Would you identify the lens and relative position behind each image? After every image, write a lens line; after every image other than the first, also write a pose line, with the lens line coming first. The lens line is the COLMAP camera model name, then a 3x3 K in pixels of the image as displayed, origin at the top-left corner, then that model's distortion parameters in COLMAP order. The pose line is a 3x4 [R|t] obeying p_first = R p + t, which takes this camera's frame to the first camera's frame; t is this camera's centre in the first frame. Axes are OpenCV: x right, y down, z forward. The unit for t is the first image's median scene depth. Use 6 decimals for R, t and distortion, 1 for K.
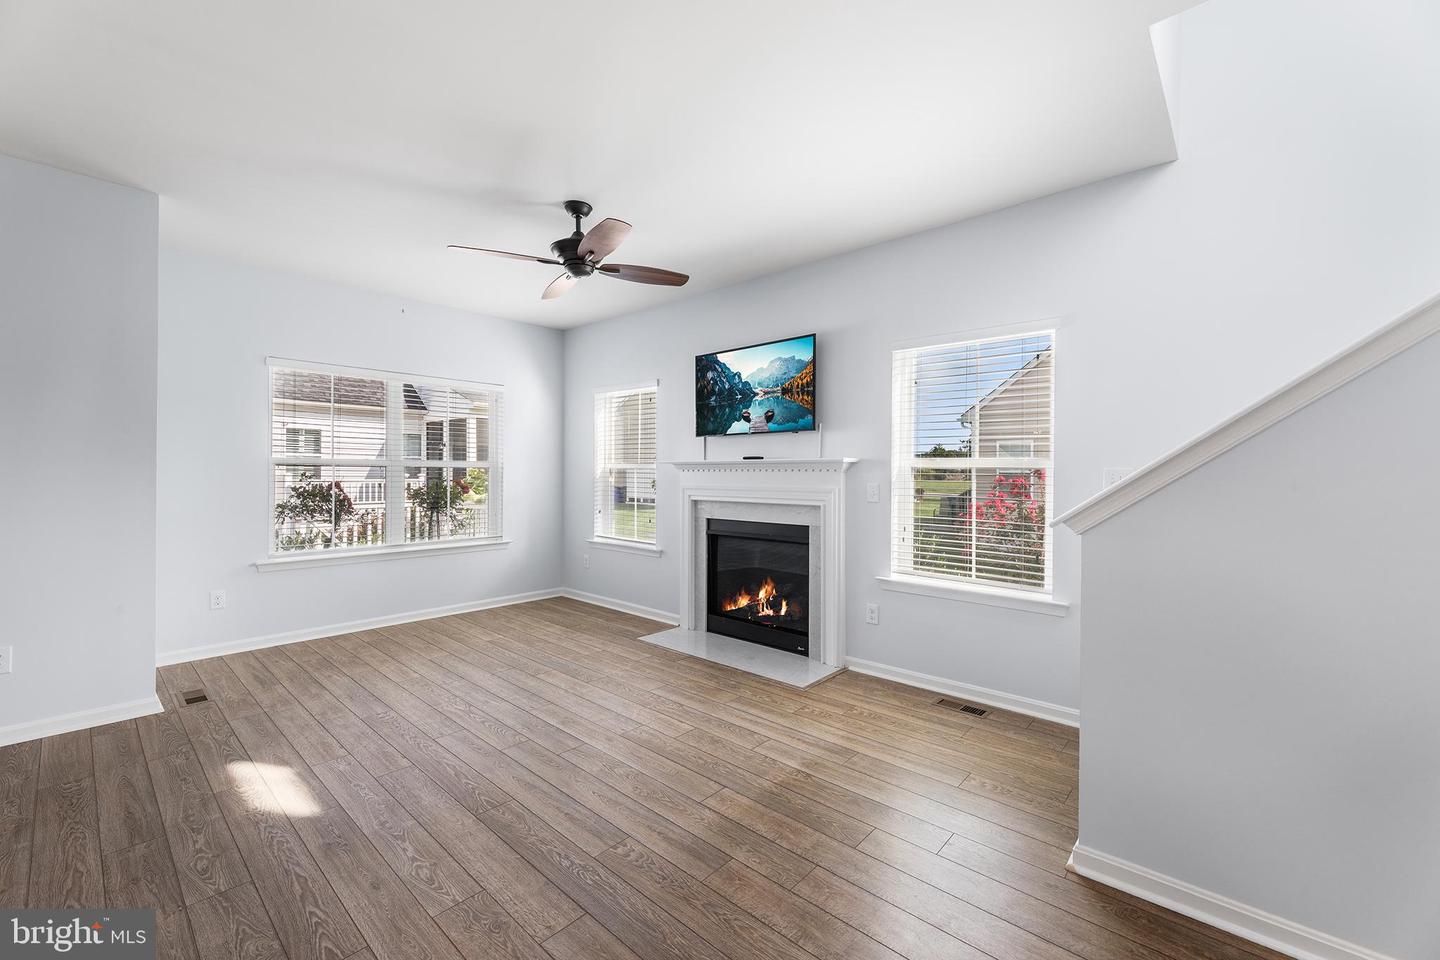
lens RADIAL K [[588.0, 0, 719.0], [0, 588.0, 471.7], [0, 0, 1]] dist [-0.000411, -0.000181]
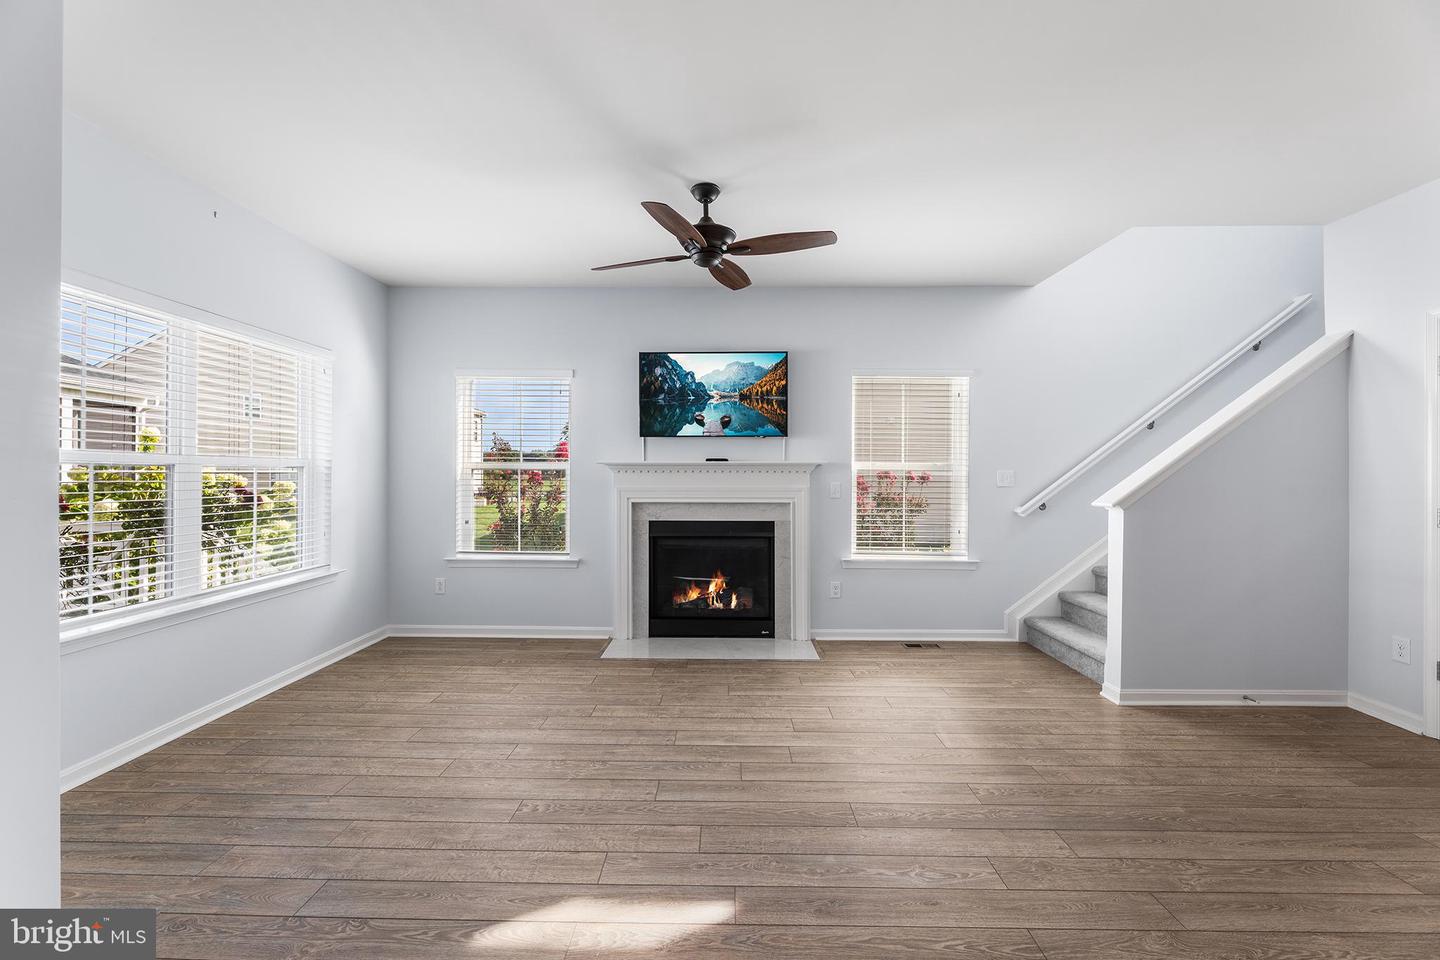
lens RADIAL K [[586.3, 0, 715.5], [0, 586.3, 508.5], [0, 0, 1]] dist [-0.002076, -0.000270]
pose [[0.751864, -0.040260, 0.658088, -0.658697], [-0.001440, 0.998031, 0.062703, -0.002312], [-0.659317, -0.048092, 0.750326, 0.244004]]
